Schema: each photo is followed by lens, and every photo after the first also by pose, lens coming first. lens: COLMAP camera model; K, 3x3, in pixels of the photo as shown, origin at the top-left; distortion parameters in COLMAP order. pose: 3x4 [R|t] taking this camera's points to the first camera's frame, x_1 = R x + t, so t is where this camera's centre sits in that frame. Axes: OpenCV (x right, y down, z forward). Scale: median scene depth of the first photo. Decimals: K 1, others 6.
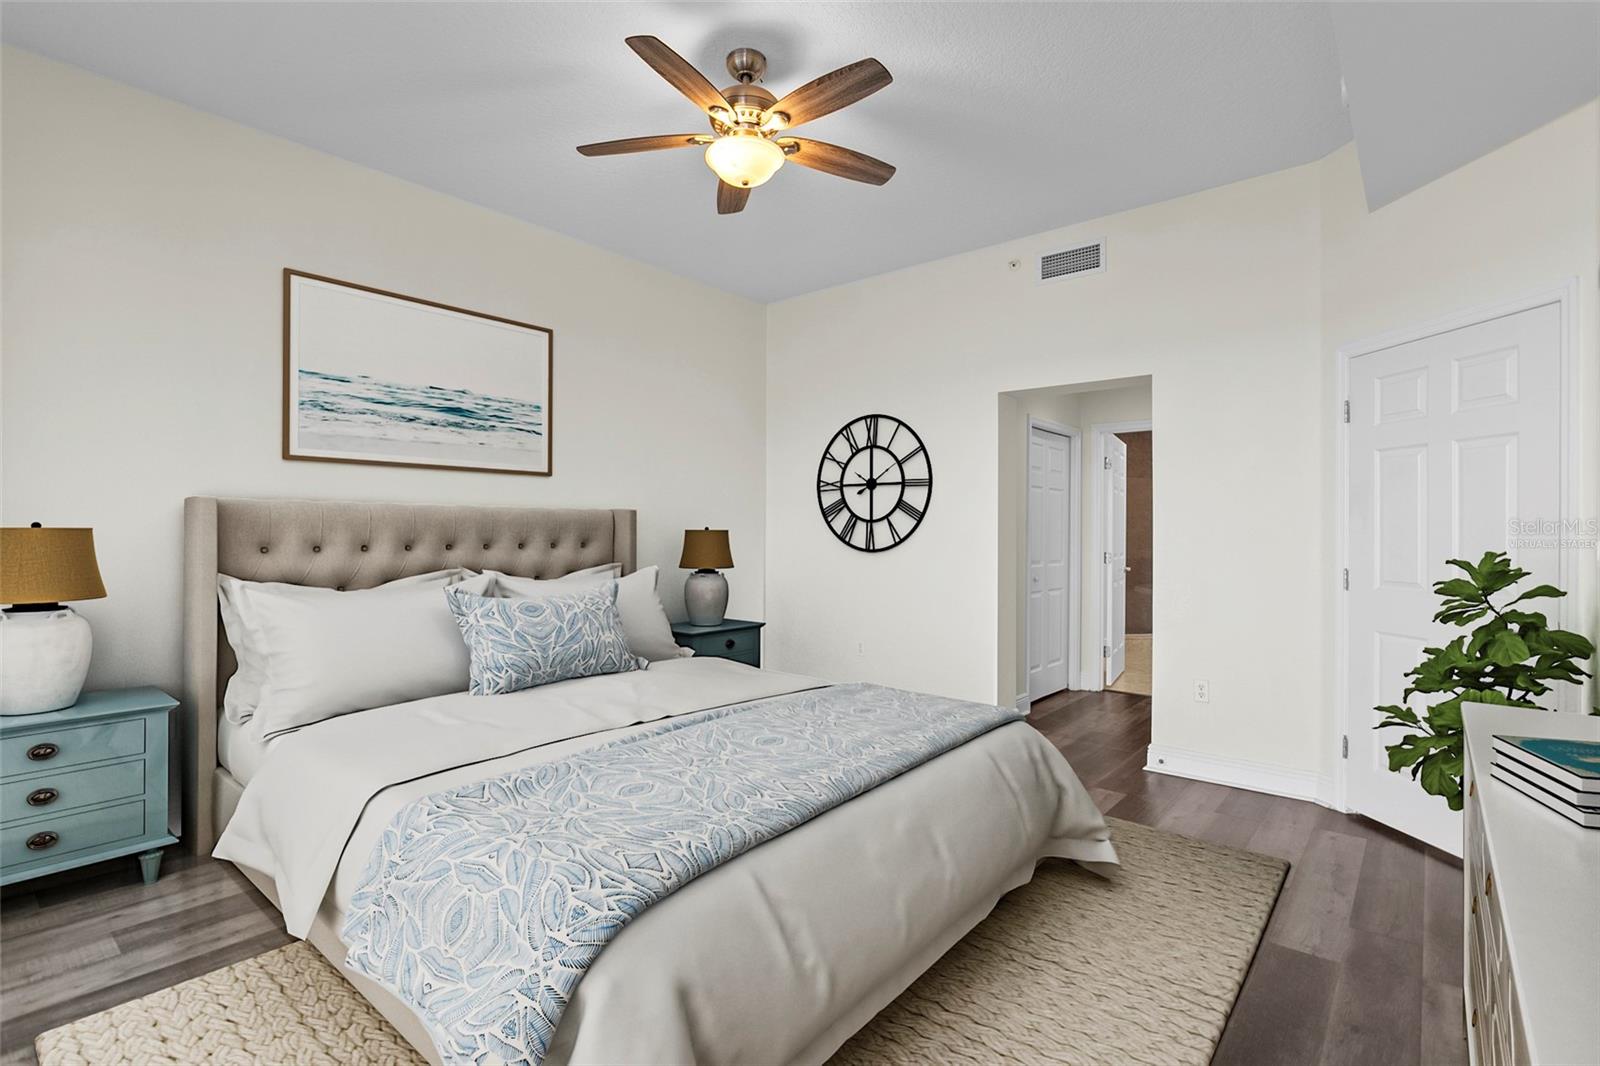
lens RADIAL K [[760.7, 0, 806.3], [0, 760.7, 425.5], [0, 0, 1]] dist [0.006998, 0.001199]
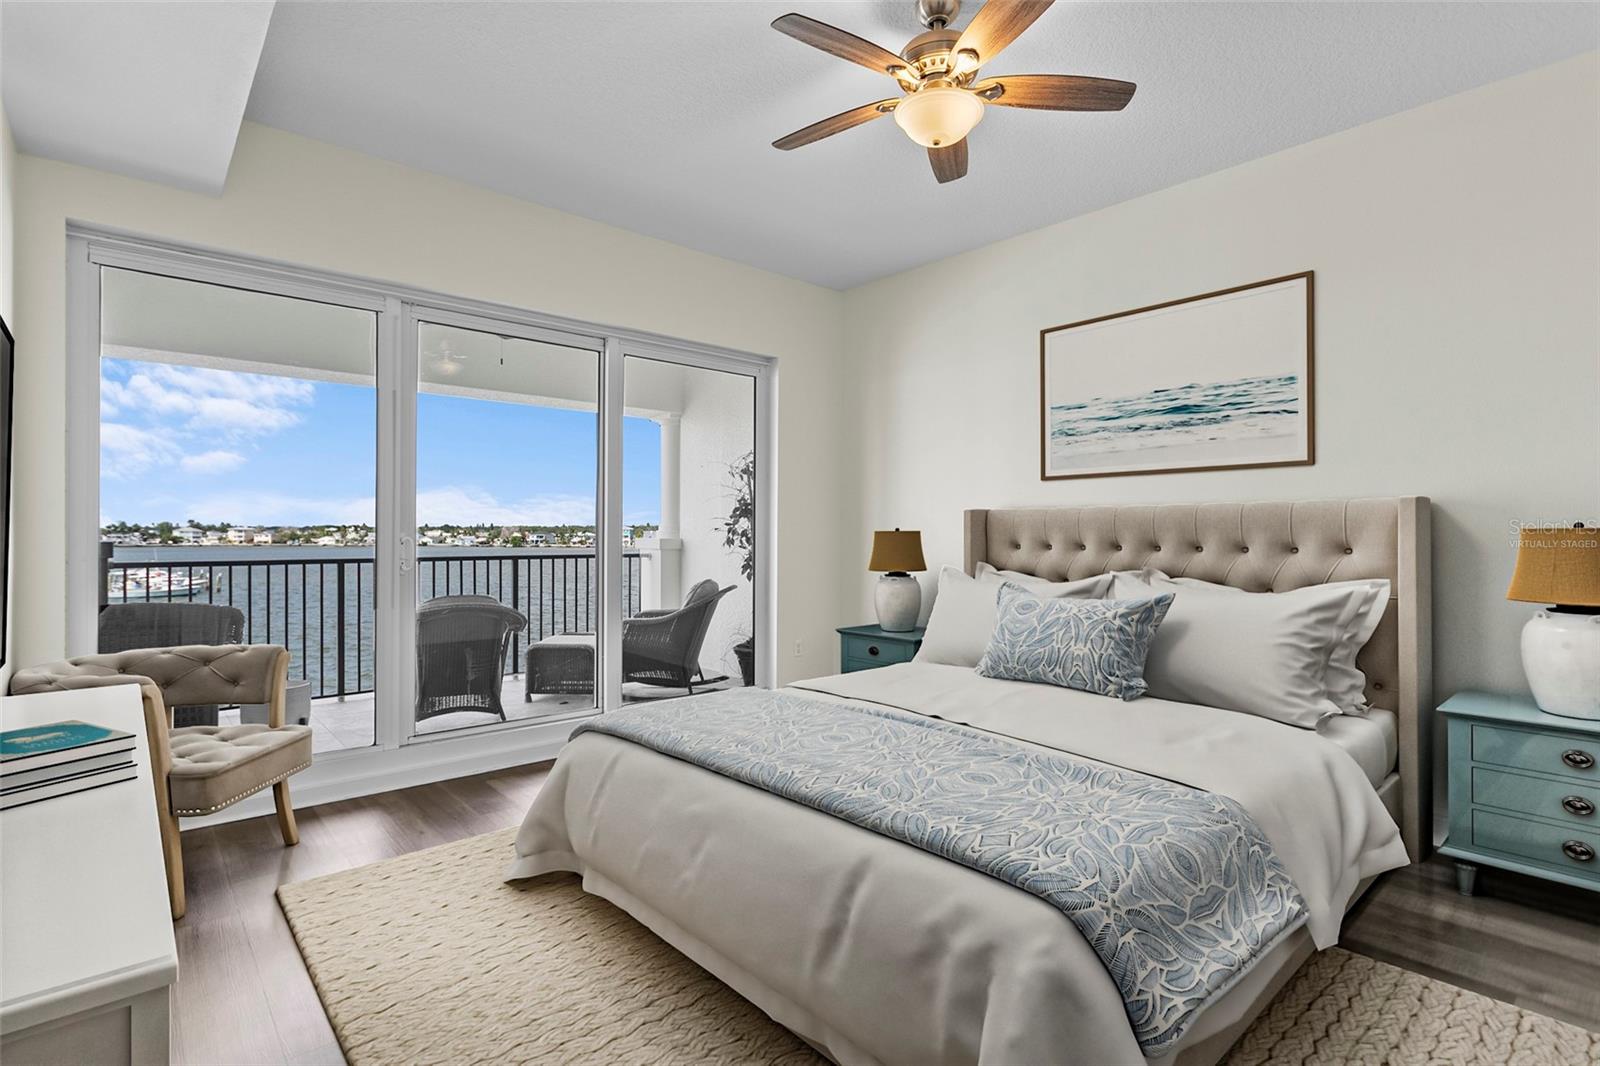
lens RADIAL K [[760.7, 0, 806.8], [0, 760.7, 528.3], [0, 0, 1]] dist [0.006998, 0.001199]
pose [[-0.139999, -0.010277, -0.990098, 0.578534], [0.136048, 0.990262, -0.029516, 0.097396], [0.980761, -0.138833, -0.137238, 0.678851]]
